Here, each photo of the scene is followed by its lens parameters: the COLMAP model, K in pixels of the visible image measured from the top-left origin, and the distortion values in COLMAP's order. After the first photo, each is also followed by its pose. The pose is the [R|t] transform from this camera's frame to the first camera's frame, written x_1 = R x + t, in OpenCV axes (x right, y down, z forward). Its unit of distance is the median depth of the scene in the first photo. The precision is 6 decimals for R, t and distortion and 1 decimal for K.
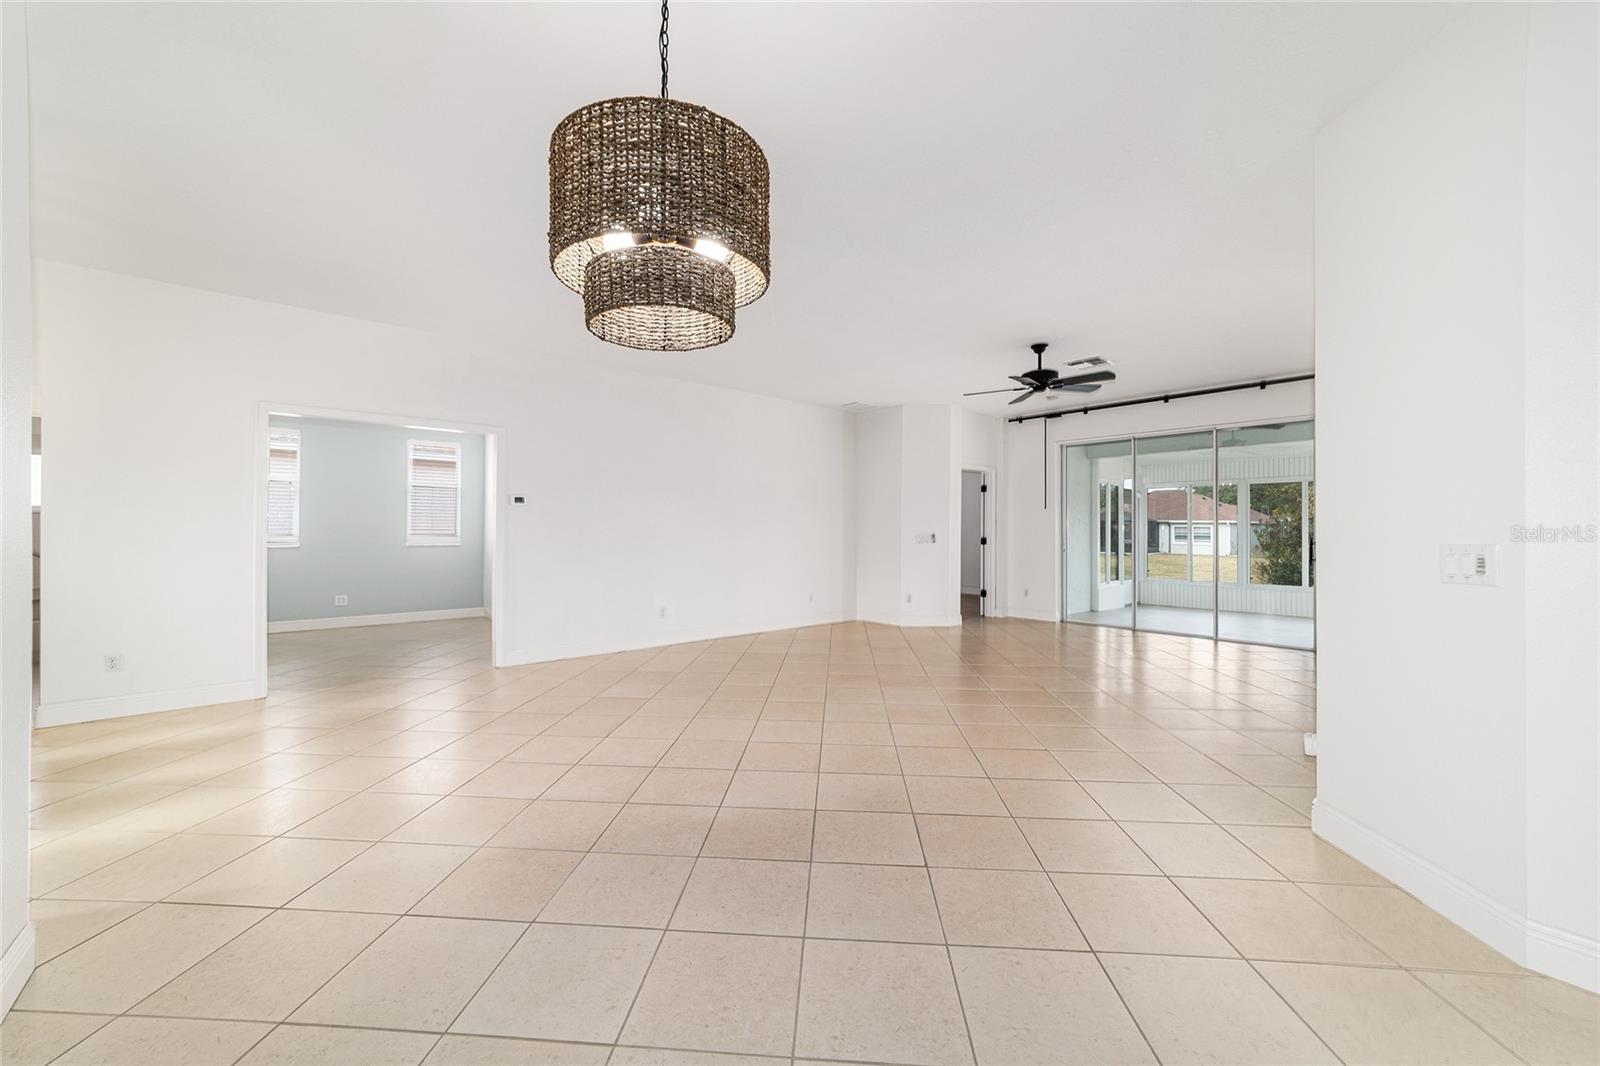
lens RADIAL K [[615.7, 0, 801.5], [0, 615.7, 528.2], [0, 0, 1]] dist [0.001224, 0.000465]
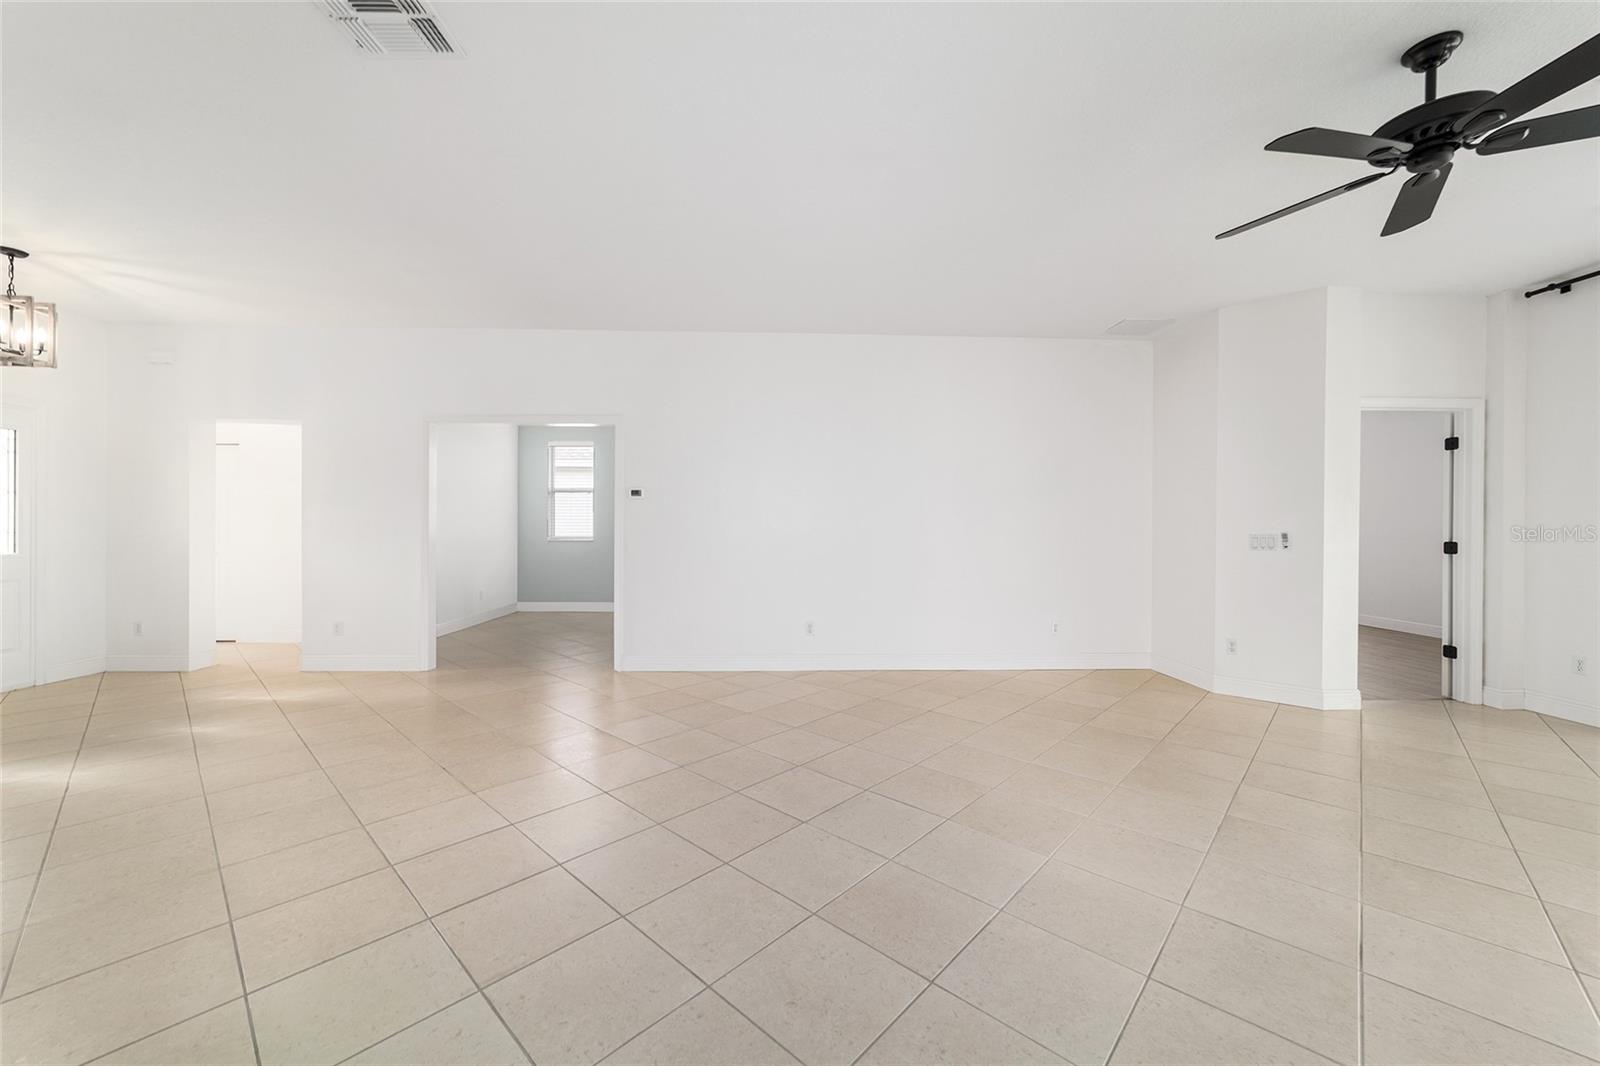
lens RADIAL K [[615.7, 0, 801.5], [0, 615.7, 528.2], [0, 0, 1]] dist [0.001224, 0.000465]
pose [[0.779972, 0.002158, -0.625810, 0.217736], [0.000941, 0.999989, 0.004620, 0.001937], [0.625813, -0.004193, 0.779962, 0.304099]]
